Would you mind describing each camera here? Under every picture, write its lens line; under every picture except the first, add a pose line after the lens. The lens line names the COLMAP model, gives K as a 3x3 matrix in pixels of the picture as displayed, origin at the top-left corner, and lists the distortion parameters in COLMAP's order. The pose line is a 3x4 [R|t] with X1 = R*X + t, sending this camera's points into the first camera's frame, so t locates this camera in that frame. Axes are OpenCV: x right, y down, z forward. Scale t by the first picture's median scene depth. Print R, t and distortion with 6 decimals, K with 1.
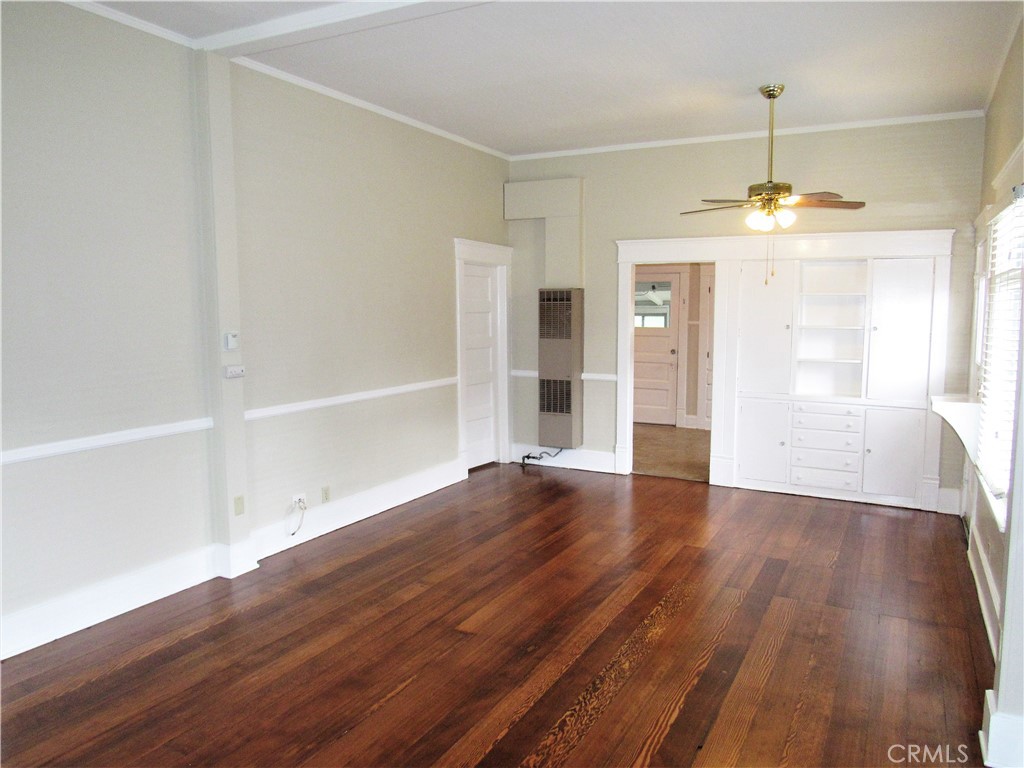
lens RADIAL K [[736.6, 0, 510.3], [0, 736.6, 386.2], [0, 0, 1]] dist [-0.029506, 0.005901]
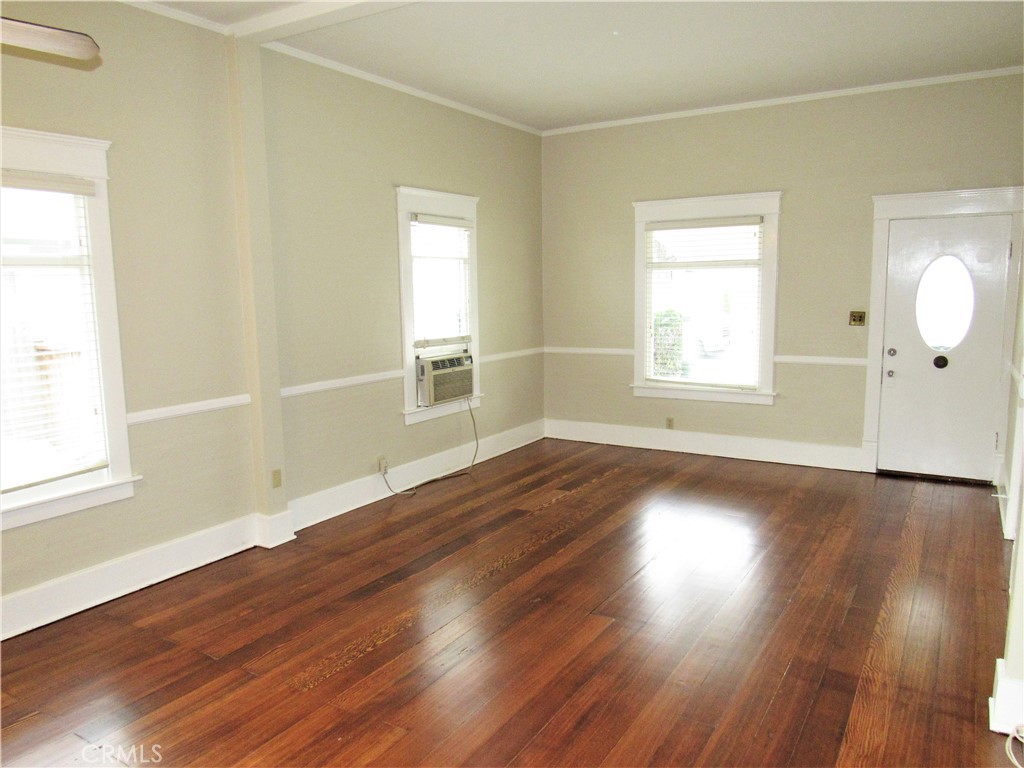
lens RADIAL K [[736.6, 0, 510.0], [0, 736.6, 378.2], [0, 0, 1]] dist [-0.029506, 0.005901]
pose [[-0.997780, 0.006511, 0.066280, -0.003620], [0.022149, 0.971001, 0.238049, -0.113376], [-0.062808, 0.238988, -0.968989, 1.020511]]
